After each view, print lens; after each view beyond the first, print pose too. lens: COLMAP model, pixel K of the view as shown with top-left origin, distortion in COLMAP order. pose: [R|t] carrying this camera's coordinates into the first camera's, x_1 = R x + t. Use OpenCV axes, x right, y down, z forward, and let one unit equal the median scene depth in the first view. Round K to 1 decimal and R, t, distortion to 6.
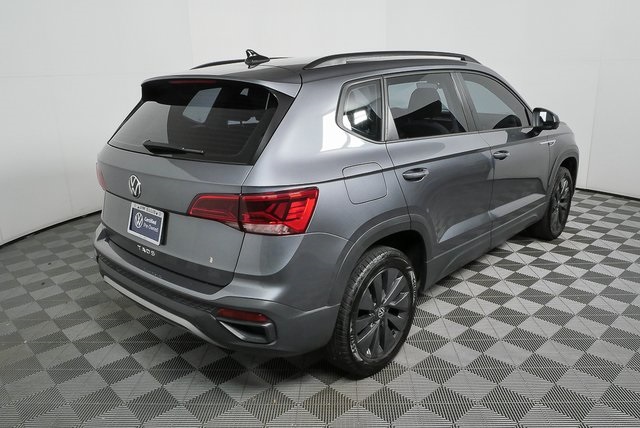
lens RADIAL K [[487.9, 0, 320.0], [0, 487.9, 214.0], [0, 0, 1]] dist [-0.027942, 0.001185]
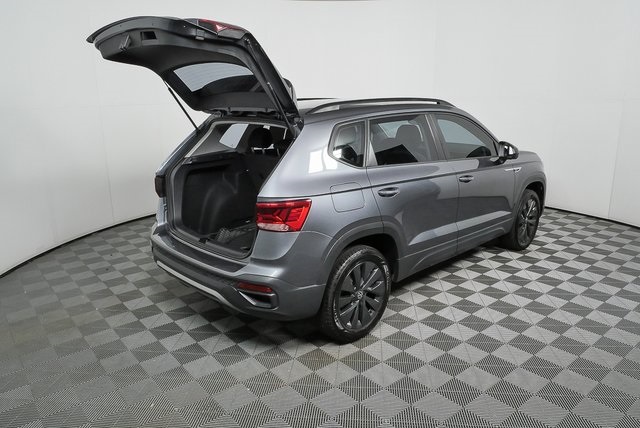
lens RADIAL K [[460.9, 0, 320.0], [0, 460.9, 214.0], [0, 0, 1]] dist [-0.042753, 0.008705]
pose [[0.997988, 0.029982, -0.055859, 0.077592], [-0.031636, 0.999080, -0.028968, 0.020606], [0.054939, 0.030677, 0.998018, -0.262965]]
